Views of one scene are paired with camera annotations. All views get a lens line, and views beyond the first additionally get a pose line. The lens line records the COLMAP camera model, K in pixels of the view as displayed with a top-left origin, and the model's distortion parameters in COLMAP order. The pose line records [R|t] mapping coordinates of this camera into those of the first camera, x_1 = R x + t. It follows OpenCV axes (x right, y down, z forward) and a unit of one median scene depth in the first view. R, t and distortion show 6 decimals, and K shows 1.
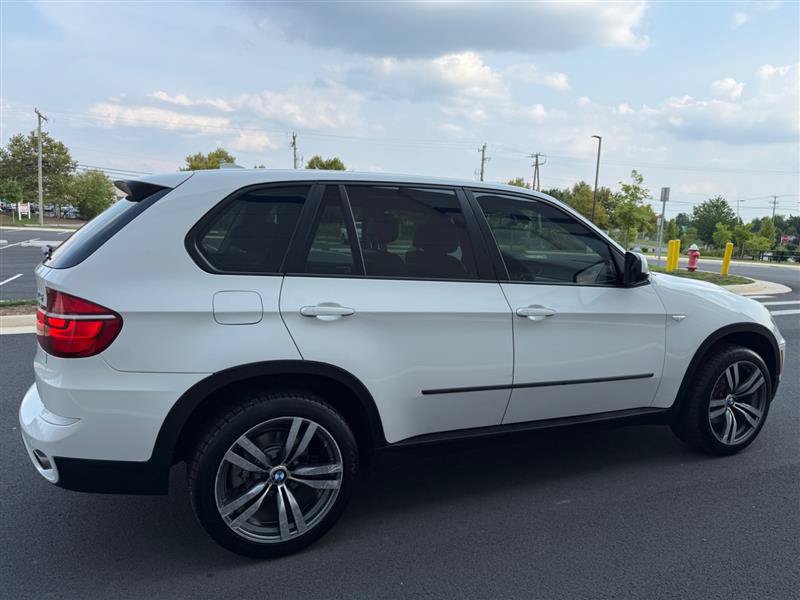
lens RADIAL K [[558.2, 0, 400.5], [0, 558.2, 301.4], [0, 0, 1]] dist [0.072226, -0.099609]
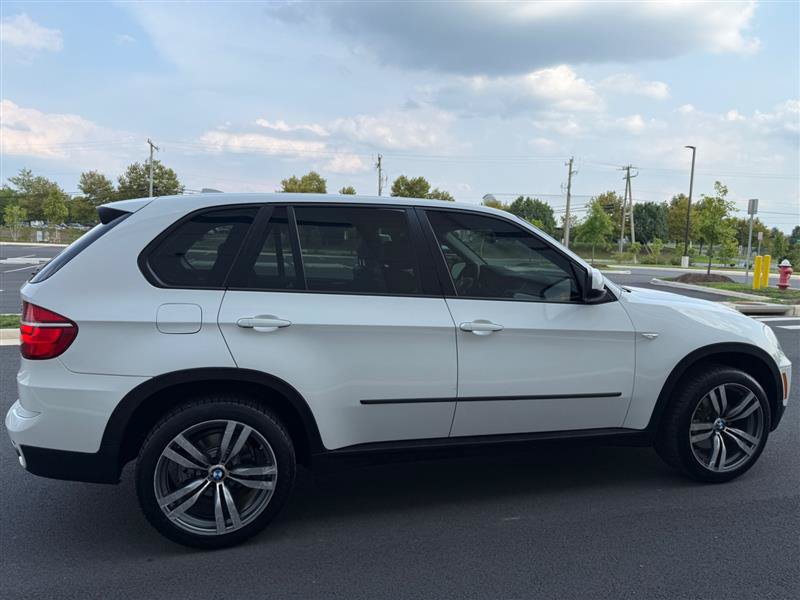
lens RADIAL K [[560.3, 0, 399.9], [0, 560.3, 302.8], [0, 0, 1]] dist [0.048438, -0.066317]
pose [[0.987917, 0.007581, -0.154796, 0.290804], [-0.011875, 0.999569, -0.026837, 0.004432], [0.154526, 0.028351, 0.987582, -0.029767]]
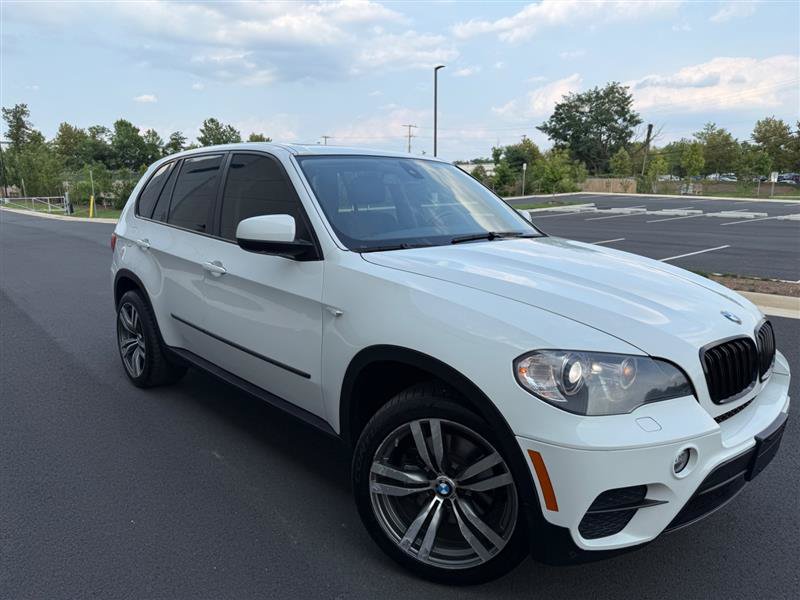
lens RADIAL K [[565.0, 0, 397.3], [0, 565.0, 297.7], [0, 0, 1]] dist [0.026874, -0.056415]
pose [[0.320958, 0.154934, -0.934335, 1.582281], [-0.116305, 0.985509, 0.123468, -0.115163], [0.939925, 0.069039, 0.334327, 1.135621]]
